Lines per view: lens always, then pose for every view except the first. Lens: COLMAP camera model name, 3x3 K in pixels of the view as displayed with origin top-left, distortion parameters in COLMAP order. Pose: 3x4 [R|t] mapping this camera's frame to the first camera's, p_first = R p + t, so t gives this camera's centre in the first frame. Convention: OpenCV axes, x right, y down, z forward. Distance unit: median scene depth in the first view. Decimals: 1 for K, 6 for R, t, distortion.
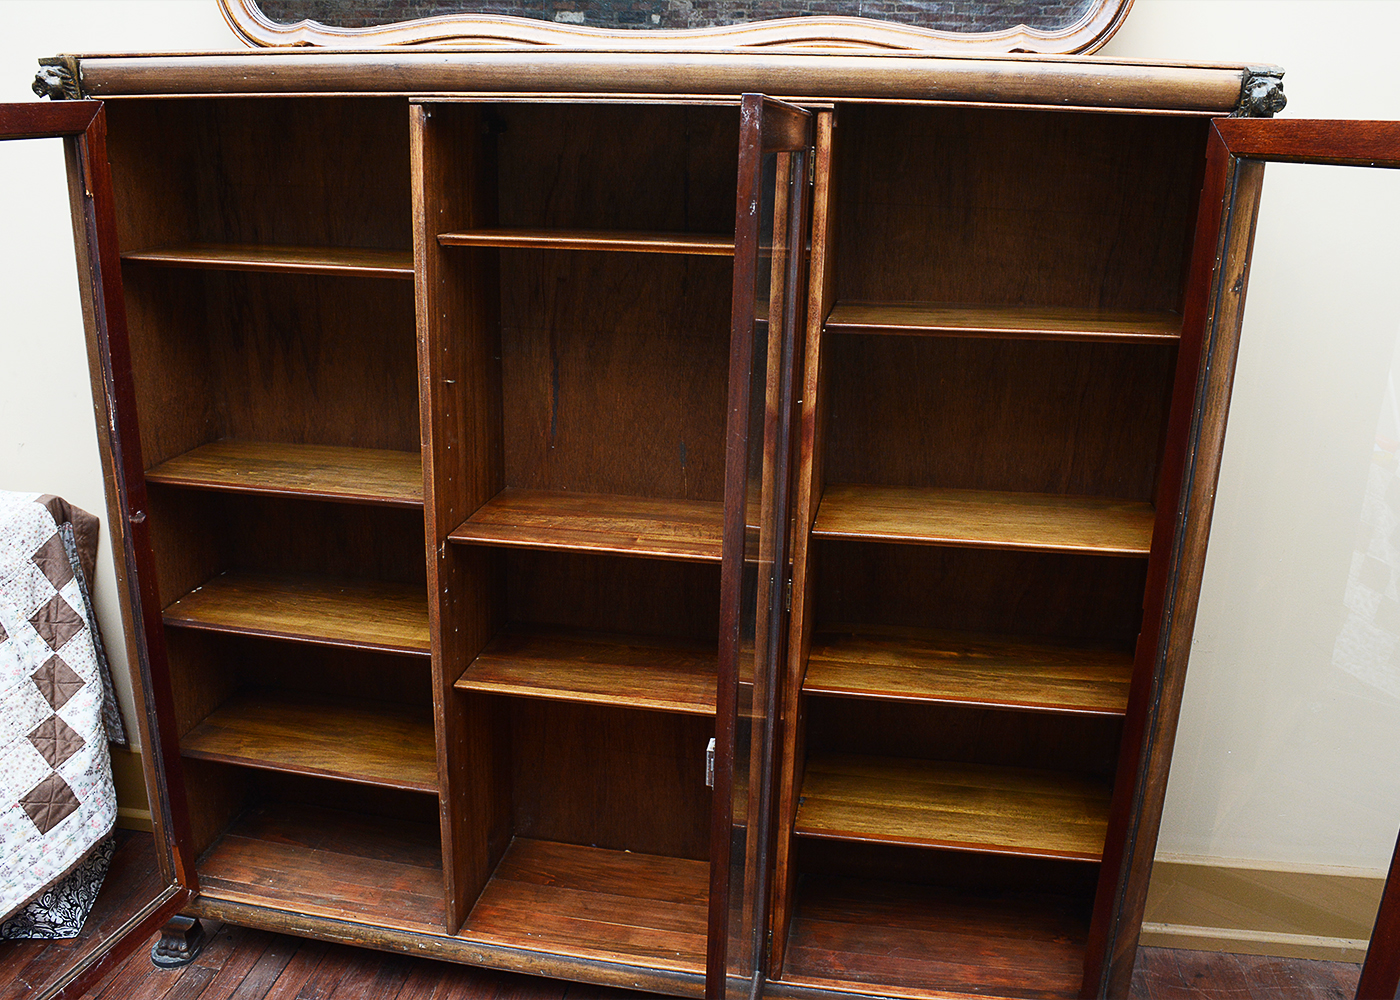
lens RADIAL K [[1179.3, 0, 706.5], [0, 1179.3, 501.2], [0, 0, 1]] dist [-0.090655, 0.020657]
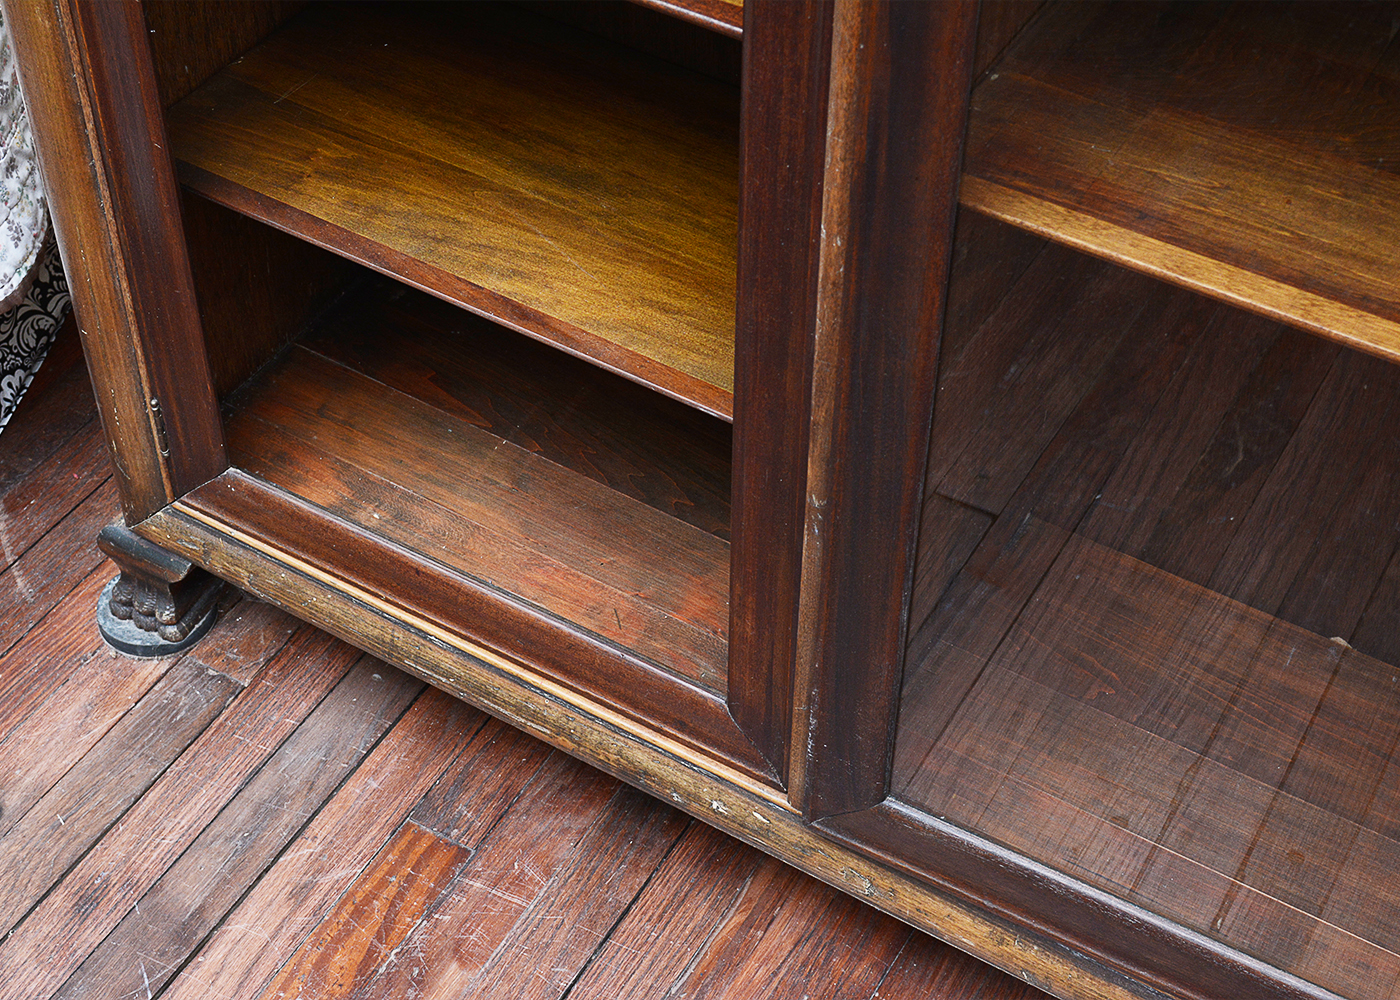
lens RADIAL K [[2266.1, 0, 710.6], [0, 2266.1, 498.4], [0, 0, 1]] dist [-0.016931, 0.000000]
pose [[0.929506, 0.245967, -0.274808, -0.078817], [-0.098175, 0.883258, 0.458495, -0.031227], [0.355501, -0.399194, 0.845141, 0.452032]]
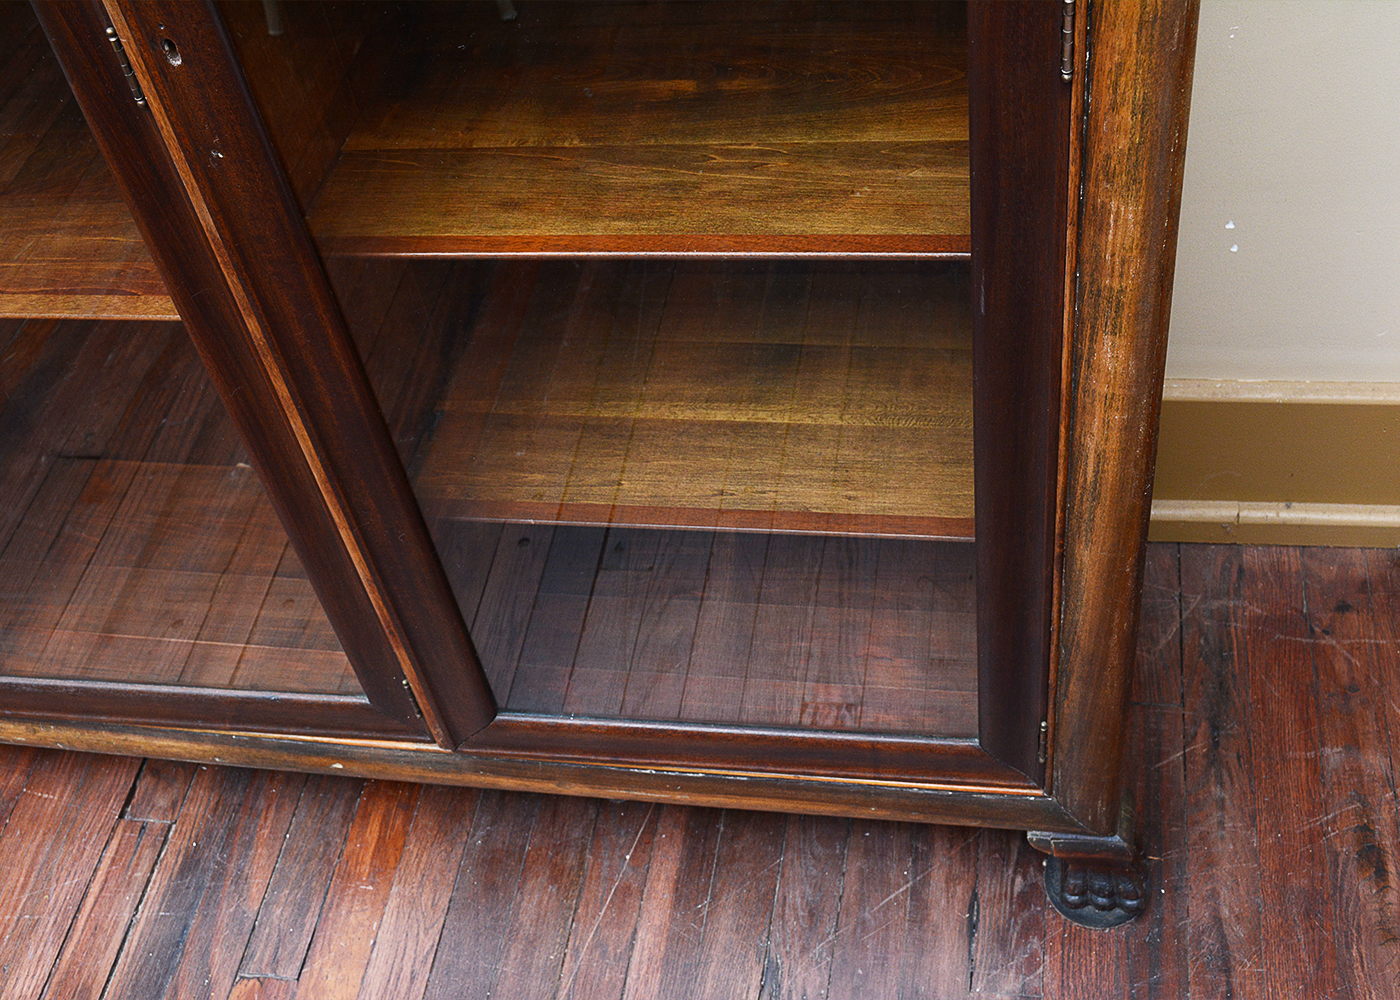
lens RADIAL K [[1633.4, 0, 711.3], [0, 1633.4, 501.9], [0, 0, 1]] dist [-0.037791, 0.000000]
pose [[0.986499, -0.098267, -0.131010, 0.280587], [0.151928, 0.847783, 0.508116, -0.035335], [0.061137, -0.521160, 0.851266, 0.438604]]
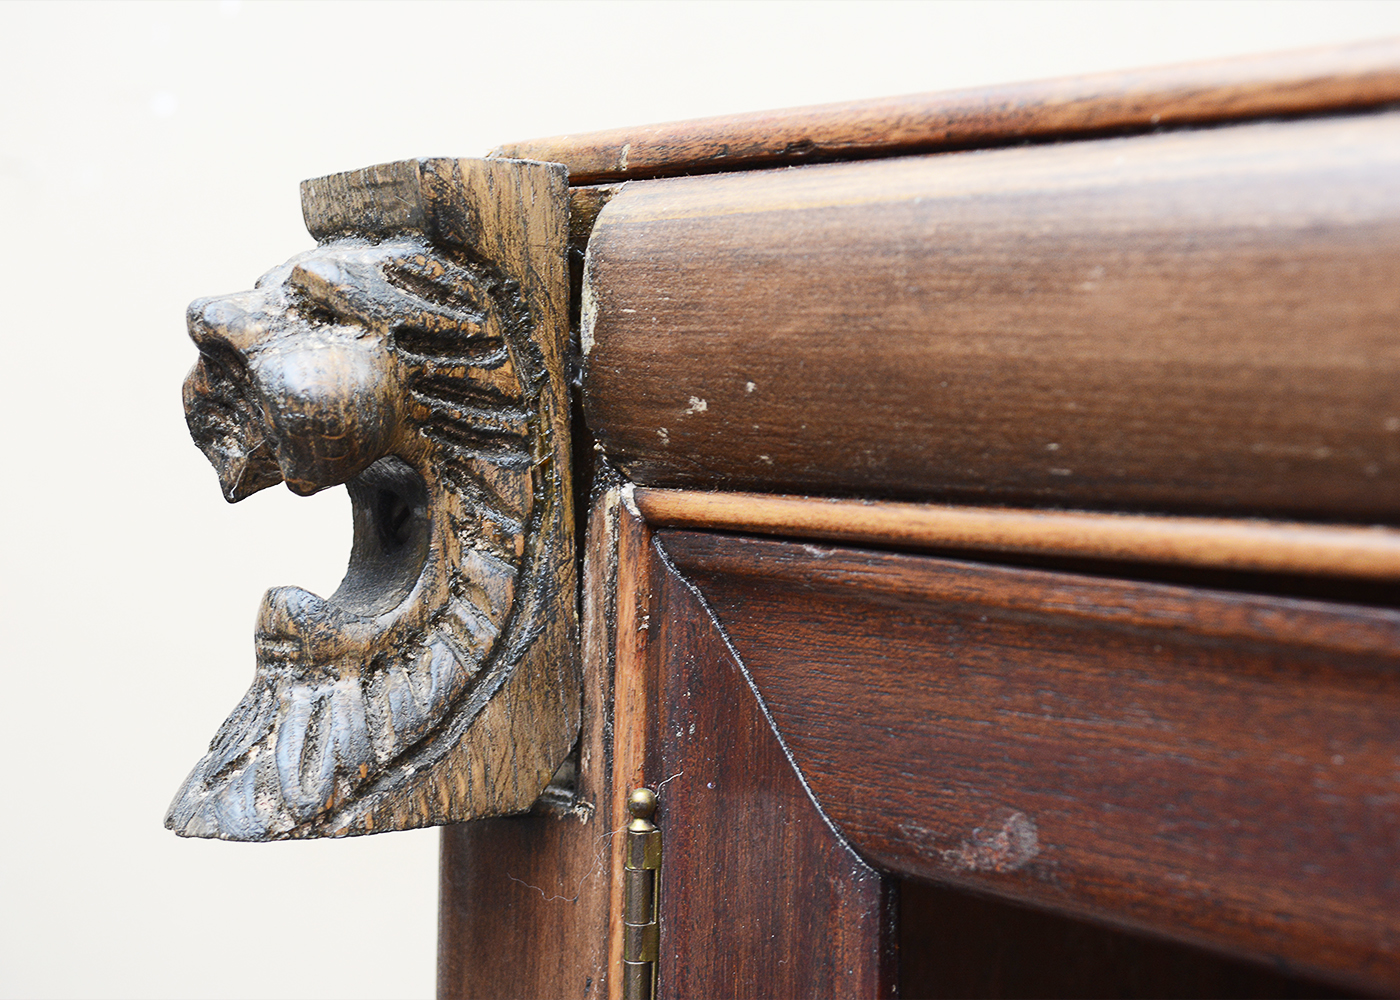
lens RADIAL K [[2316.1, 0, 700.5], [0, 2316.1, 505.4], [0, 0, 1]] dist [0.009114, 0.000000]
pose [[0.763502, 0.027544, -0.645218, -0.332678], [-0.203612, 0.958401, -0.200026, -0.266744], [0.612868, 0.284094, 0.737349, 0.717990]]
